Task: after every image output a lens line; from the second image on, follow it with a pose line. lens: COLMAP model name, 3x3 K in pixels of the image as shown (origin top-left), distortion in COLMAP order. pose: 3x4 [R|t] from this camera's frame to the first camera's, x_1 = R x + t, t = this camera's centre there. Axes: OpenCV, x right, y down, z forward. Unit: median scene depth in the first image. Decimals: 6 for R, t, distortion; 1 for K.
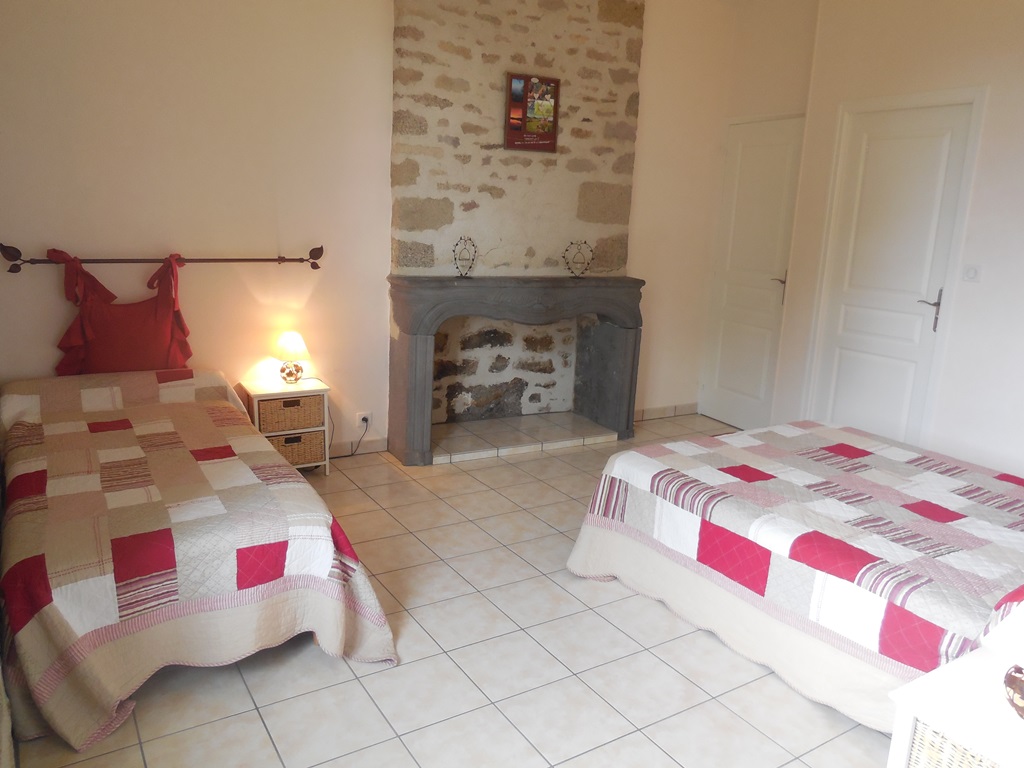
lens RADIAL K [[766.8, 0, 512.0], [0, 766.8, 384.0], [0, 0, 1]] dist [-0.030888, 0.030017]
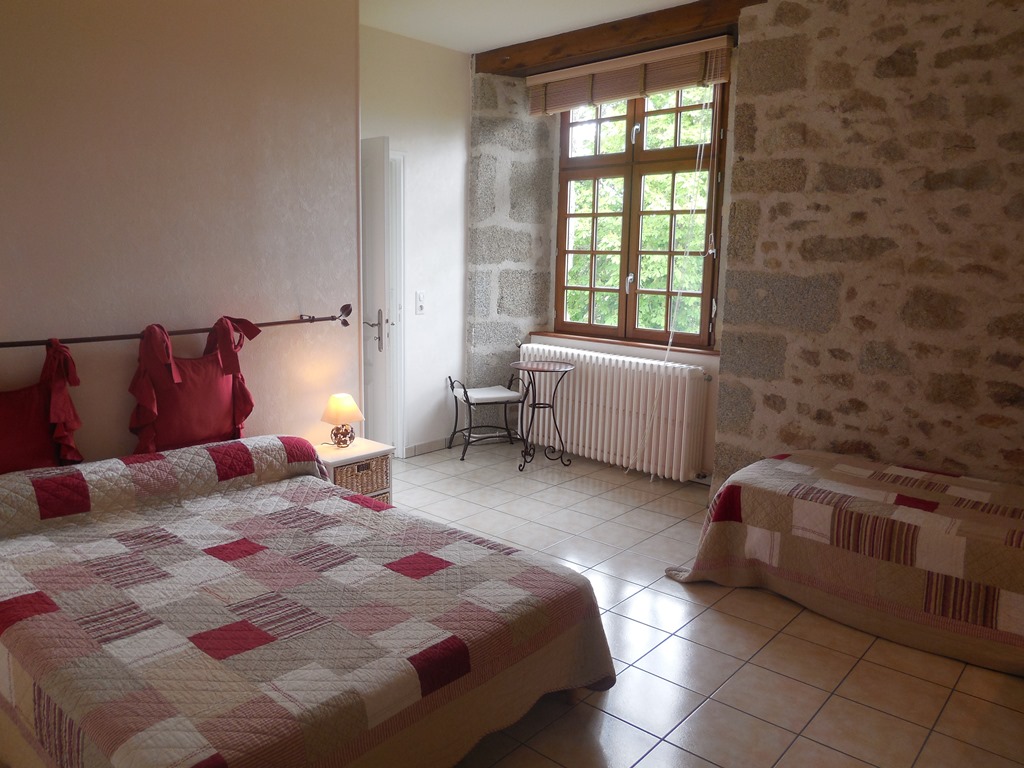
lens RADIAL K [[766.8, 0, 512.0], [0, 766.8, 384.0], [0, 0, 1]] dist [-0.030888, 0.030017]
pose [[-0.955532, -0.010274, -0.294707, 0.340197], [-0.121388, 0.924495, 0.361350, -0.276785], [0.268743, 0.381055, -0.884632, 1.251693]]
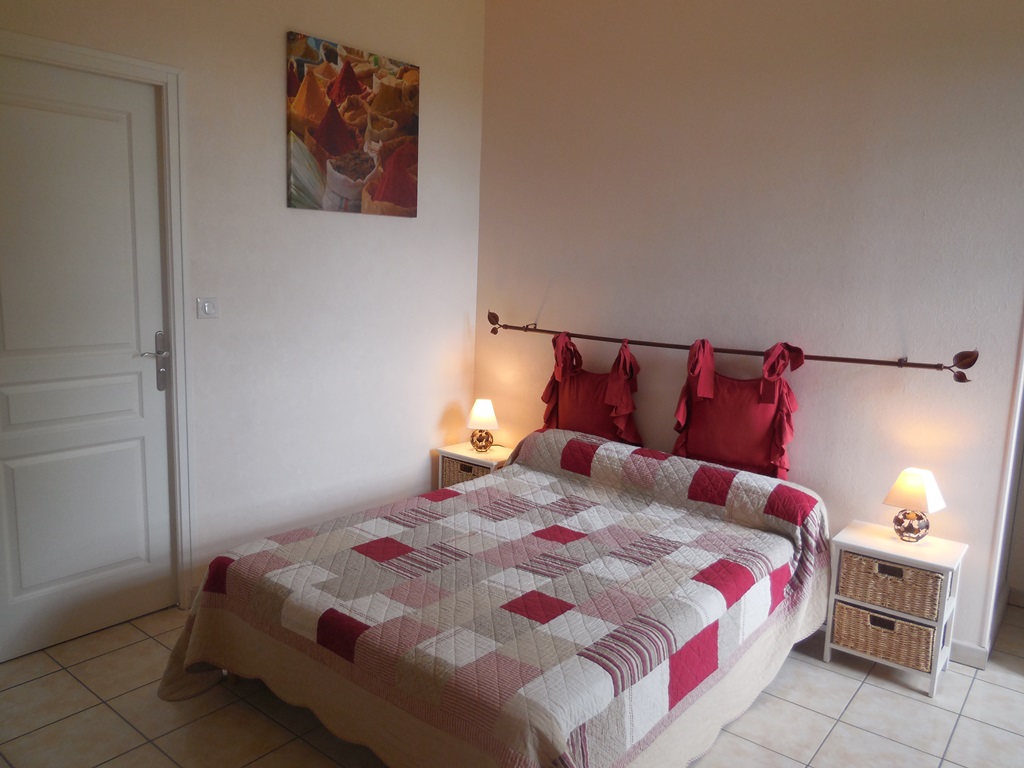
lens RADIAL K [[766.8, 0, 512.0], [0, 766.8, 384.0], [0, 0, 1]] dist [-0.030888, 0.030017]
pose [[-0.319831, -0.197895, 0.926577, -0.242210], [0.163876, 0.951651, 0.259816, -0.210725], [-0.933195, 0.234941, -0.271938, 0.874634]]
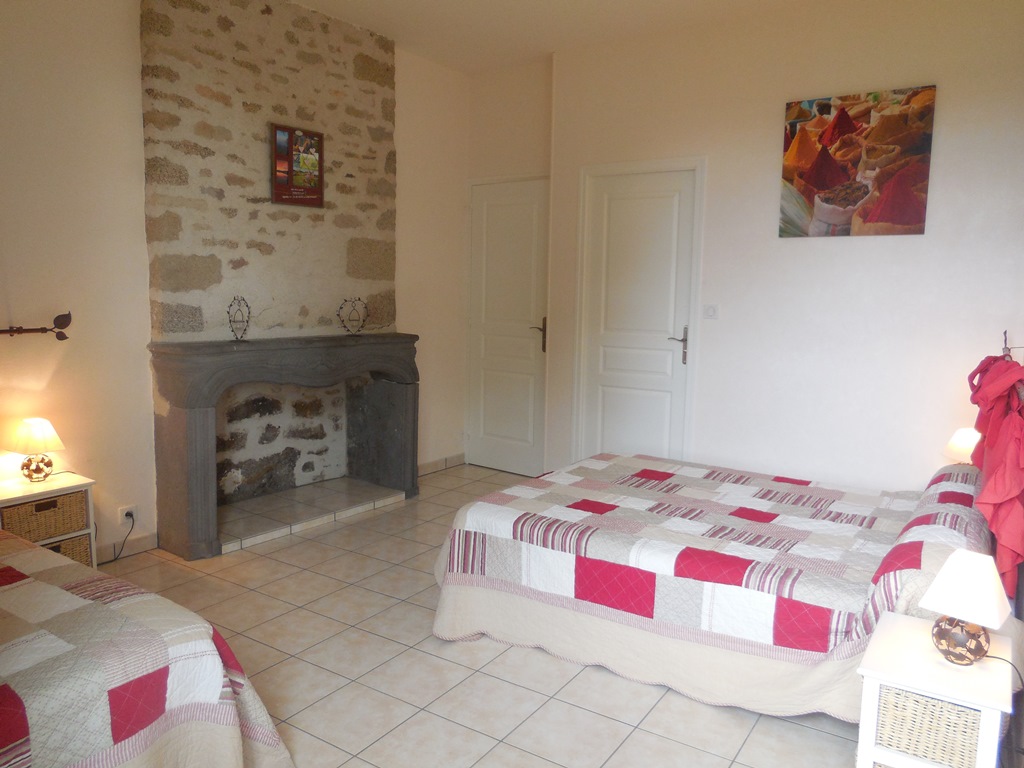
lens RADIAL K [[766.8, 0, 512.0], [0, 766.8, 384.0], [0, 0, 1]] dist [-0.030888, 0.030017]
pose [[0.908276, -0.078126, 0.411011, -0.156462], [0.111133, 0.992170, -0.056995, -0.001599], [-0.403340, 0.097444, 0.909847, 0.056742]]
